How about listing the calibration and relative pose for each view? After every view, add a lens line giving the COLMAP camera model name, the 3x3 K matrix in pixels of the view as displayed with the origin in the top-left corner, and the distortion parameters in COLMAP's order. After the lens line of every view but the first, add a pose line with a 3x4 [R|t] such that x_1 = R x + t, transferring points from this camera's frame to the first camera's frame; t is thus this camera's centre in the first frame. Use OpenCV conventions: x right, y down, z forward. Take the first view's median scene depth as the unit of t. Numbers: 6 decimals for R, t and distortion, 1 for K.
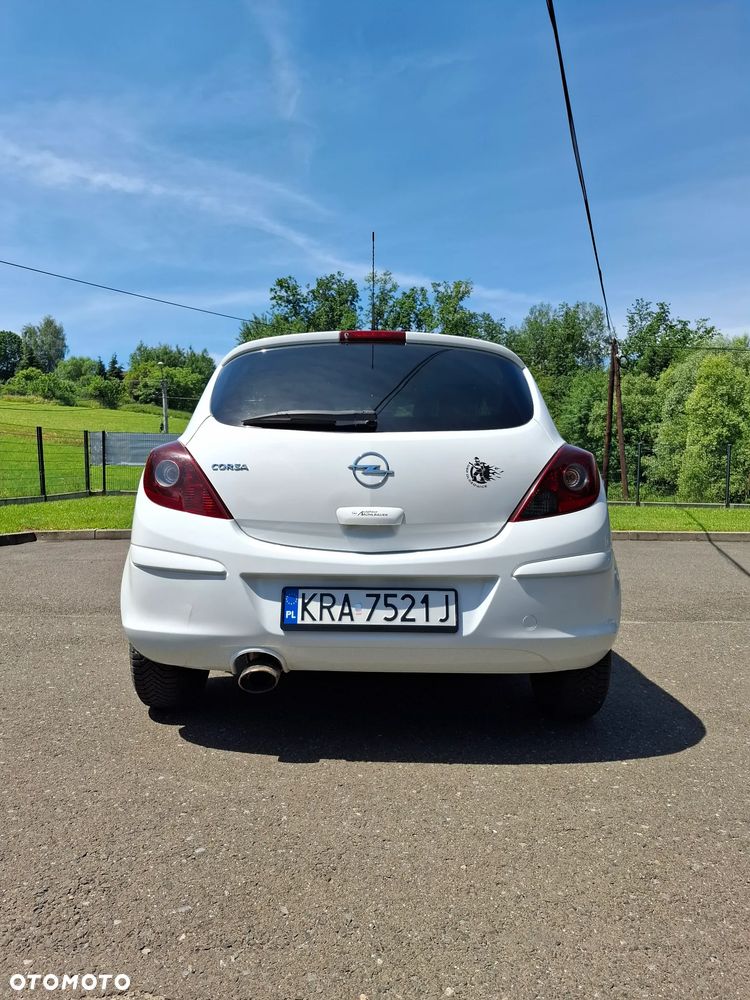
lens RADIAL K [[696.3, 0, 368.4], [0, 696.3, 504.5], [0, 0, 1]] dist [0.068636, -0.078605]
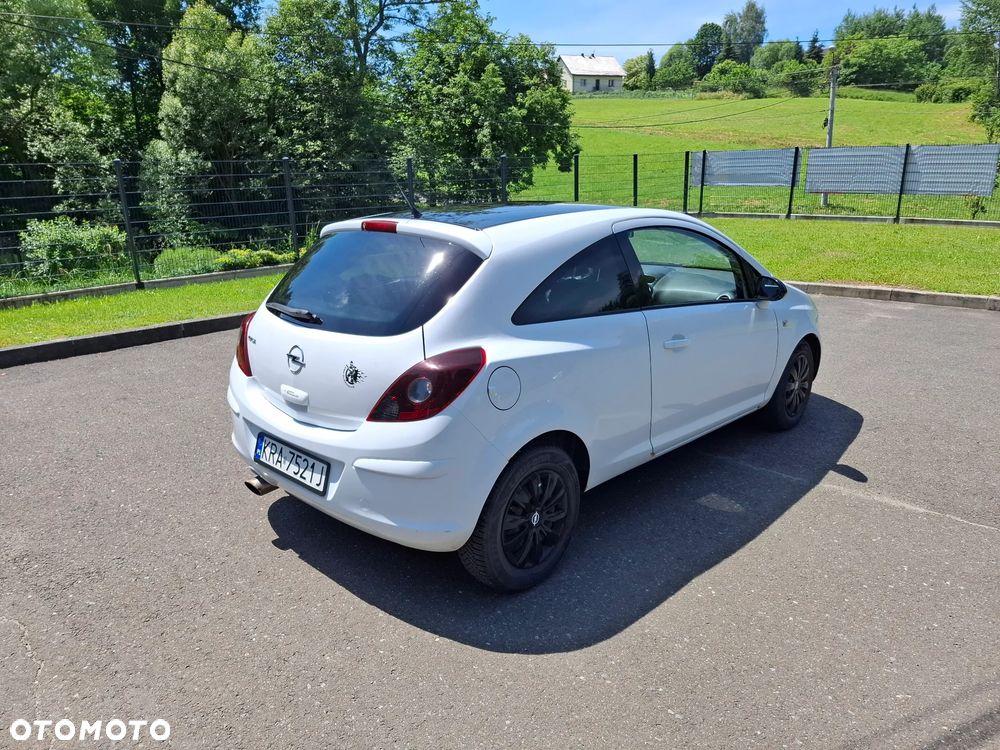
lens RADIAL K [[696.3, 0, 491.0], [0, 696.3, 368.1], [0, 0, 1]] dist [0.068636, -0.078605]
pose [[0.717478, 0.163274, -0.677175, 1.105000], [0.000498, 0.972021, 0.234892, -0.327201], [0.696581, -0.168867, 0.697323, 0.331383]]
